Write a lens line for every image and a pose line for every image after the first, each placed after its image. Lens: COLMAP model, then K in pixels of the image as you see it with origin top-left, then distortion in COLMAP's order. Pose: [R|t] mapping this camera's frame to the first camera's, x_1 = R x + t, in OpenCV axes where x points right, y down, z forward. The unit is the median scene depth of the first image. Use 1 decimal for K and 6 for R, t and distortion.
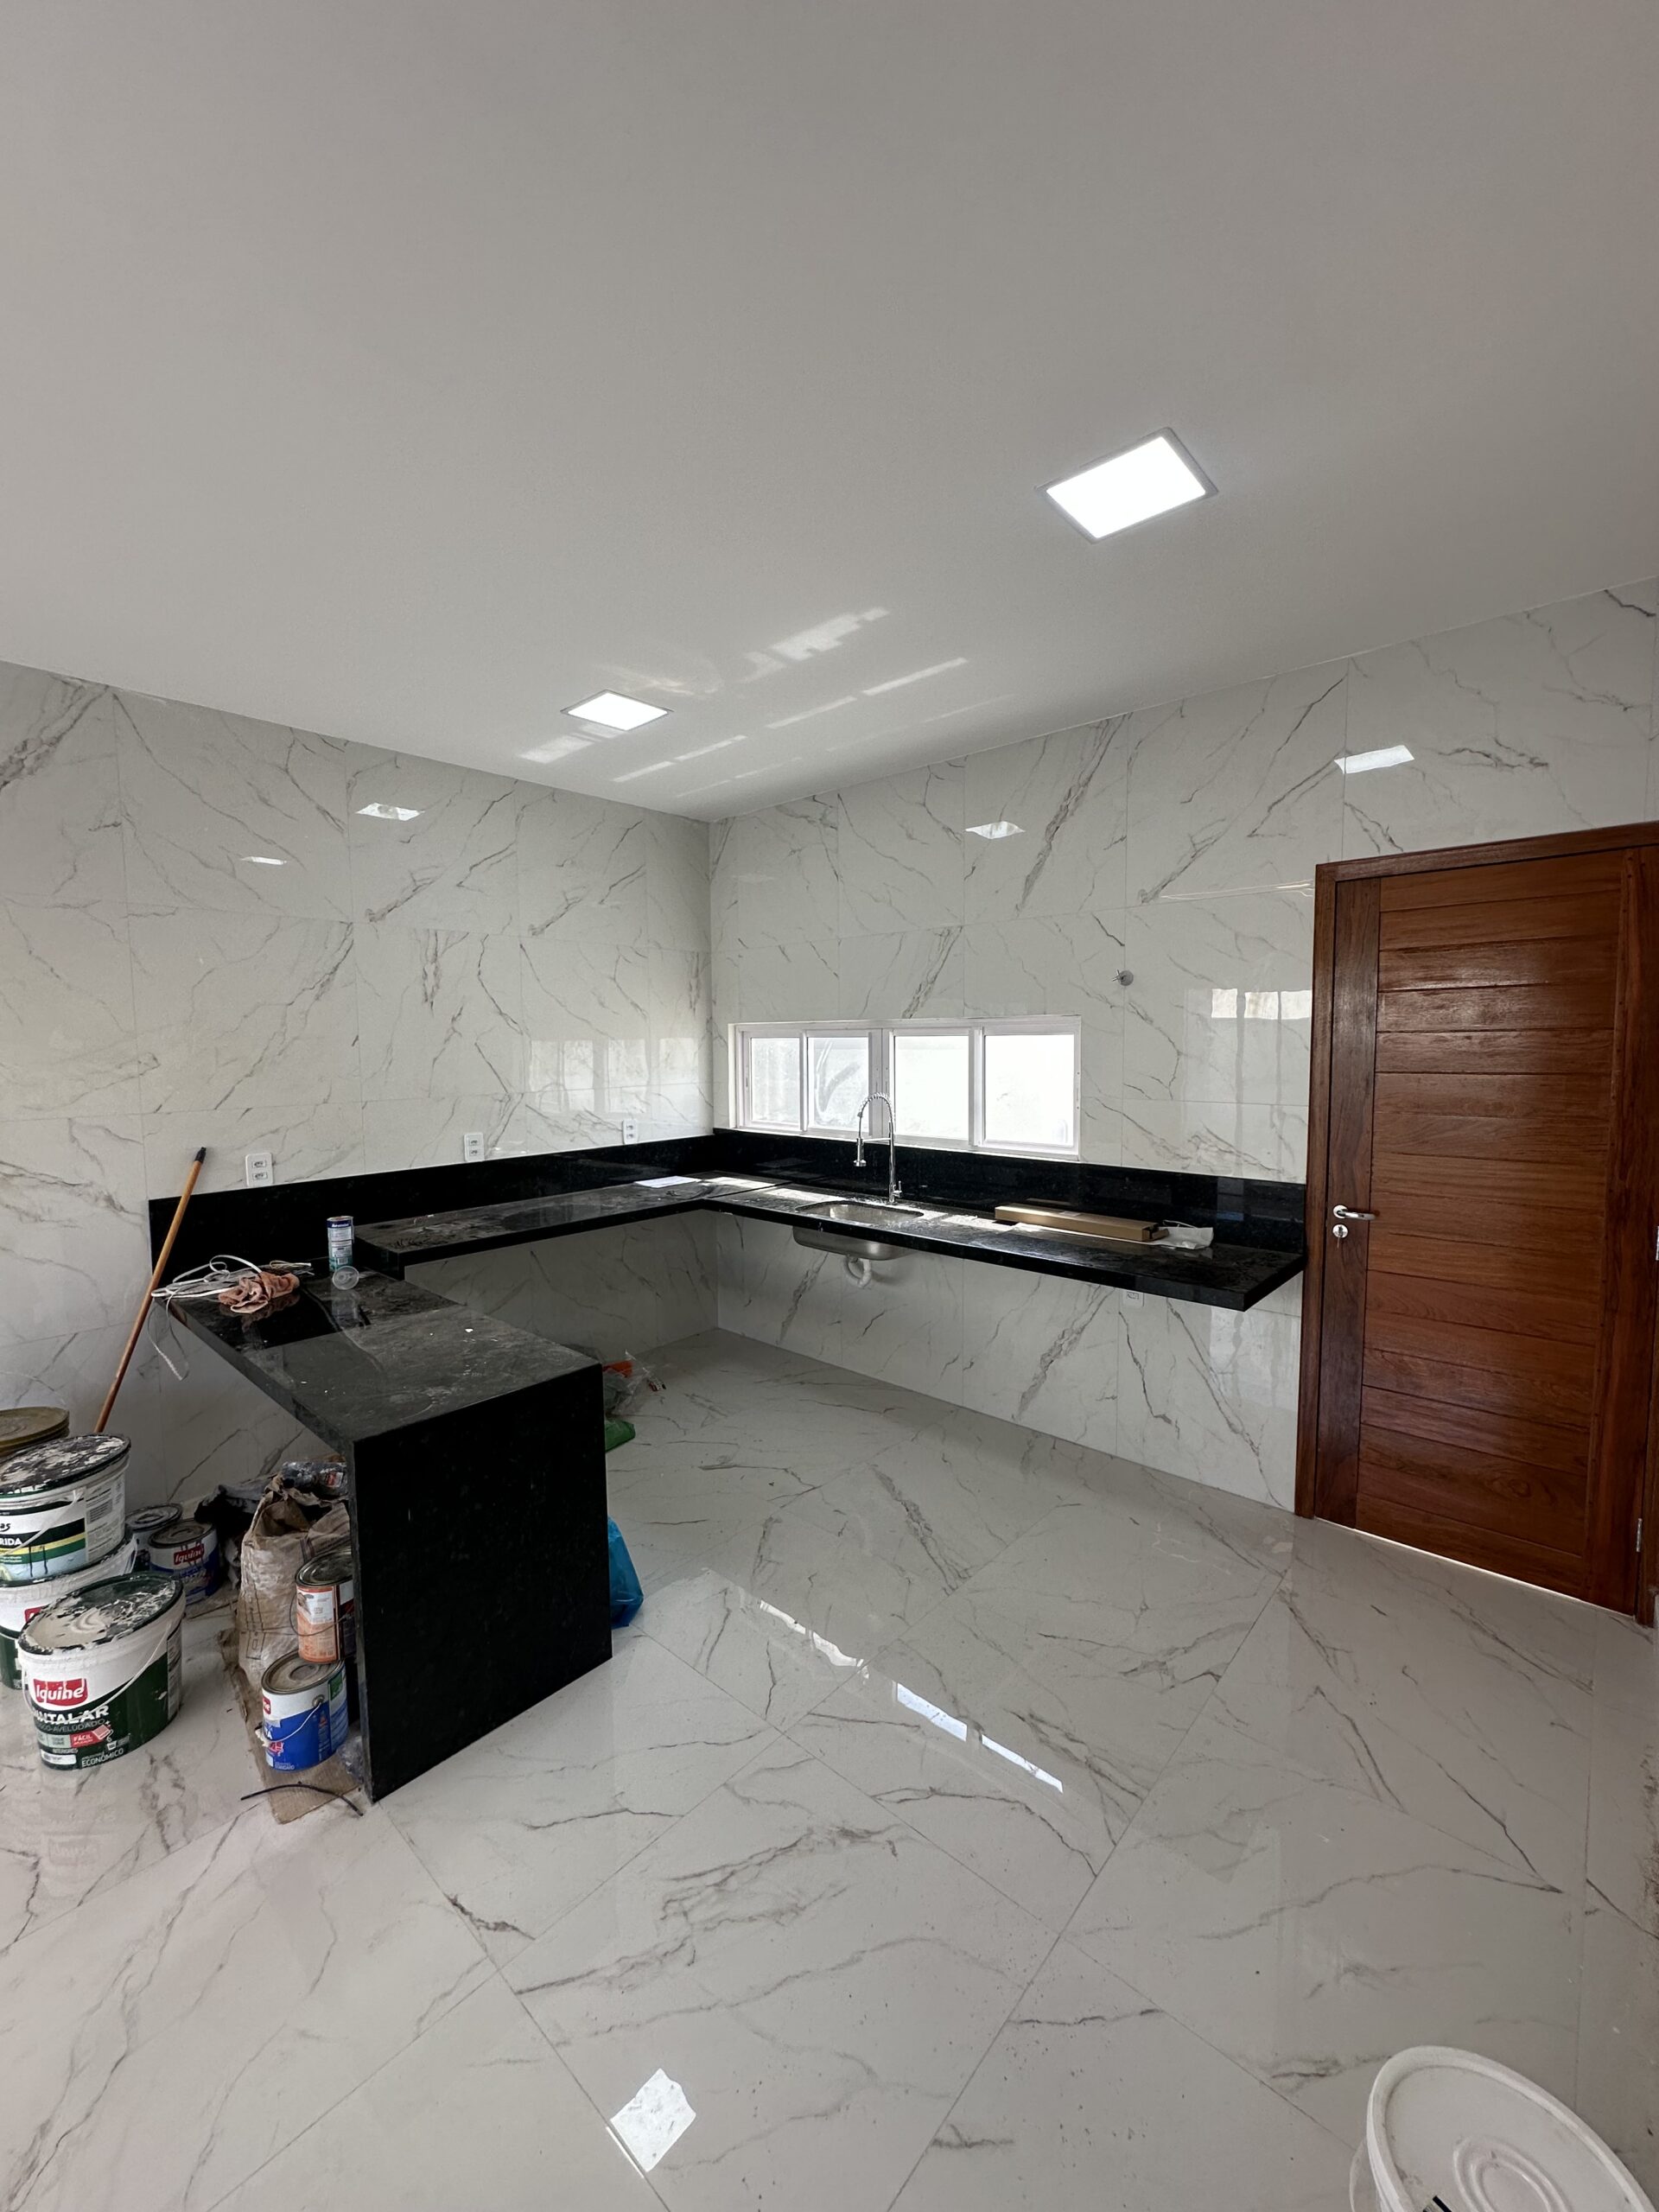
lens RADIAL K [[877.4, 0, 833.3], [0, 877.4, 1106.2], [0, 0, 1]] dist [-0.002510, 0.000318]
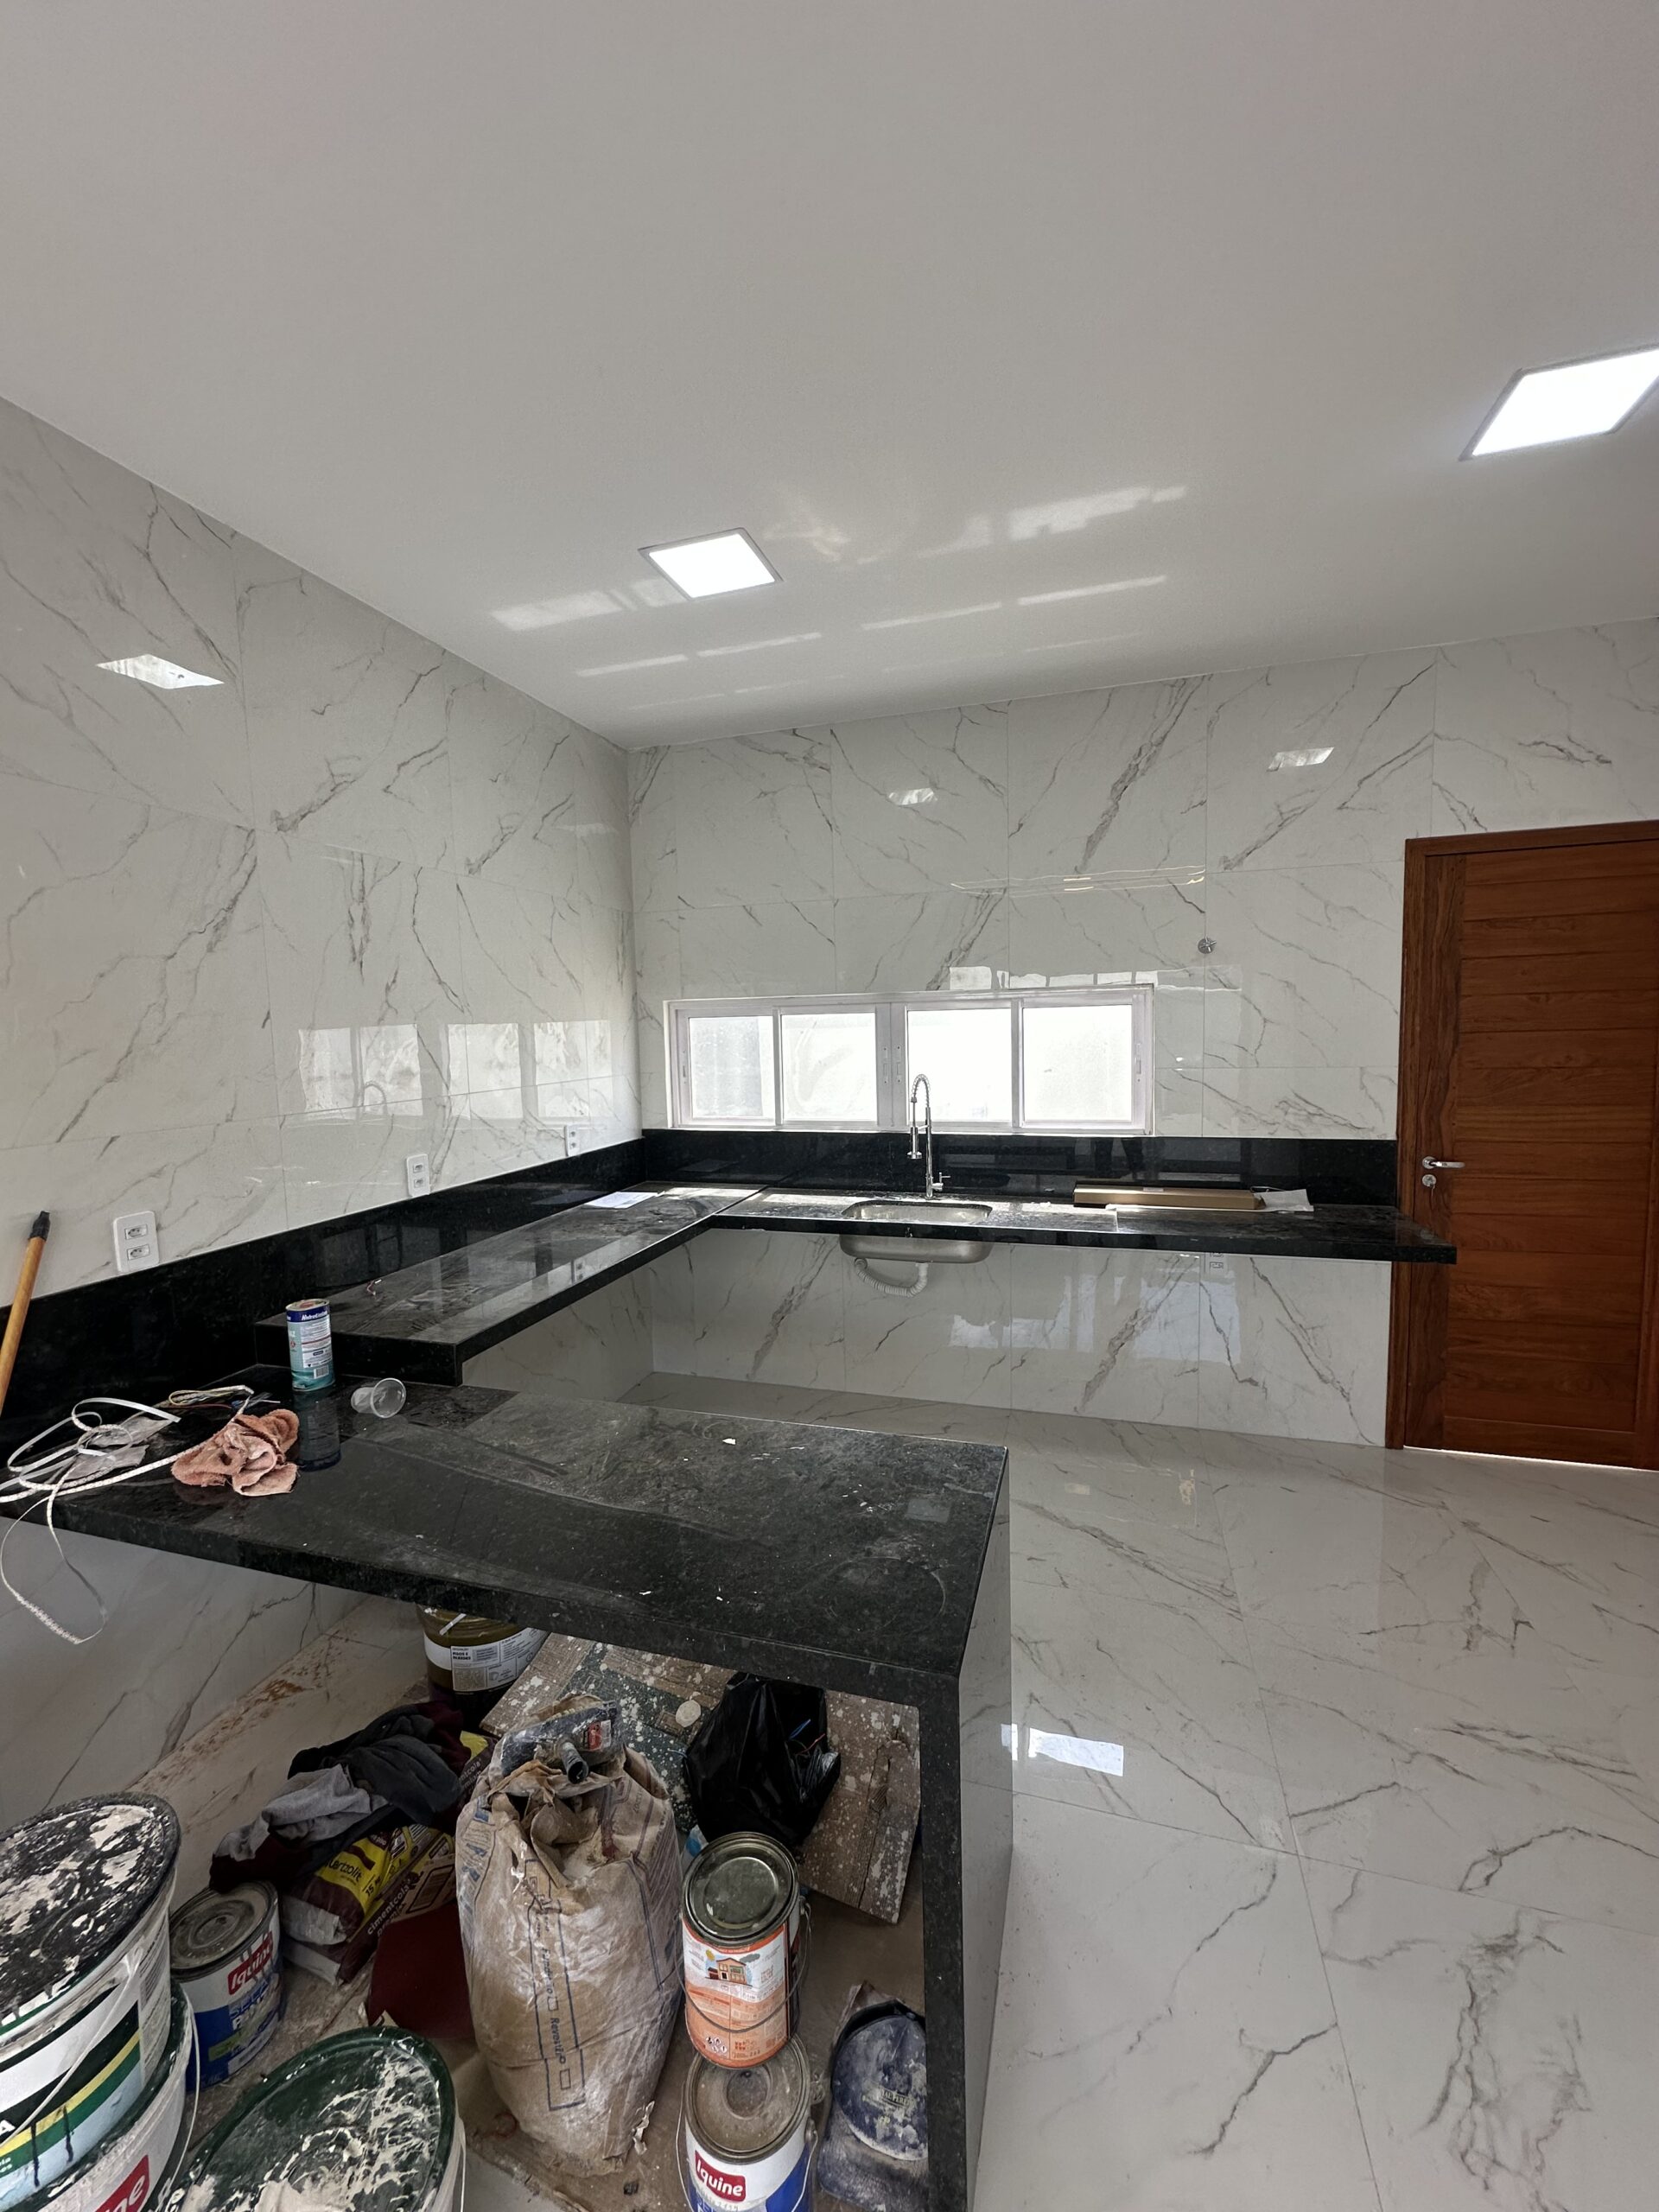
lens RADIAL K [[877.4, 0, 828.0], [0, 877.4, 1105.5], [0, 0, 1]] dist [-0.002510, 0.000318]
pose [[0.908314, -0.052121, 0.415029, -0.466683], [0.048938, 0.998634, 0.018308, -0.005370], [-0.415416, 0.003682, 0.909624, 0.277298]]
